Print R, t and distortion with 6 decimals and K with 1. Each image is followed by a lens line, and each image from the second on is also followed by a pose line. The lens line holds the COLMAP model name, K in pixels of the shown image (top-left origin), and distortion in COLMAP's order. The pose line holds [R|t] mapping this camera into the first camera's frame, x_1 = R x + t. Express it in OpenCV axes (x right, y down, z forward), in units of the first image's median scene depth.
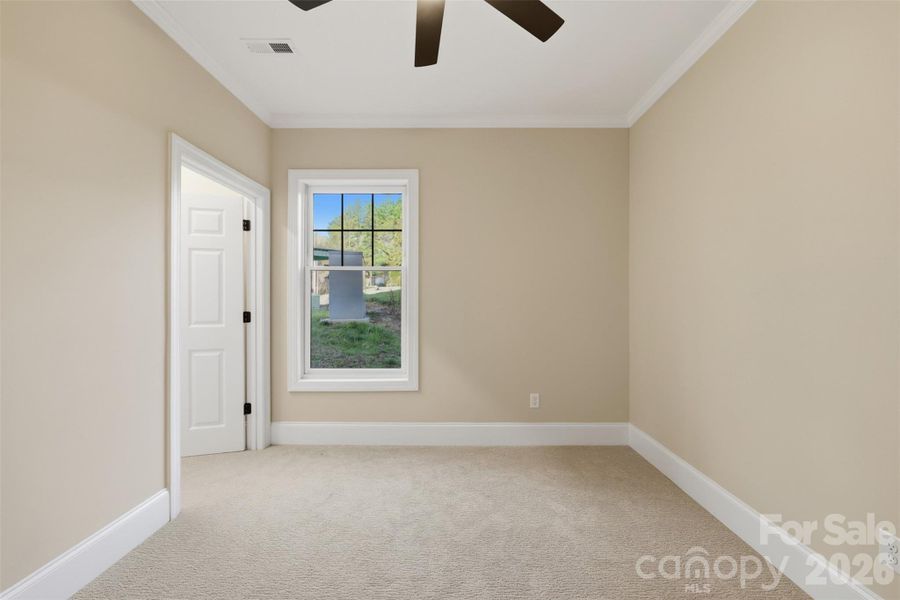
lens RADIAL K [[360.2, 0, 451.8], [0, 360.2, 301.7], [0, 0, 1]] dist [-0.007863, -0.000081]
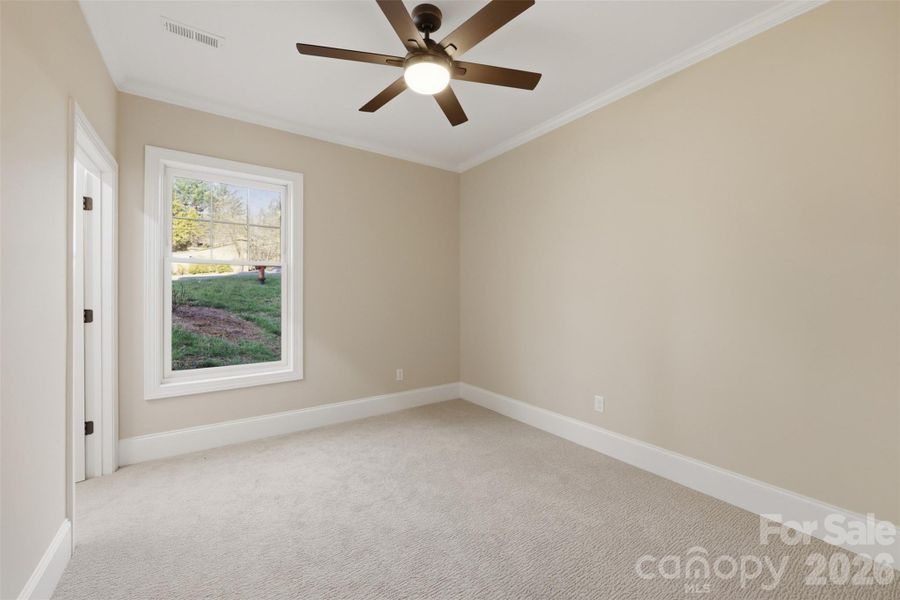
lens RADIAL K [[365.8, 0, 449.4], [0, 365.8, 294.3], [0, 0, 1]] dist [0.000526, 0.000150]
pose [[0.815736, 0.000921, 0.578423, -0.371963], [0.001673, 0.999991, -0.003952, -0.001622], [-0.578422, 0.004191, 0.815727, -0.149795]]
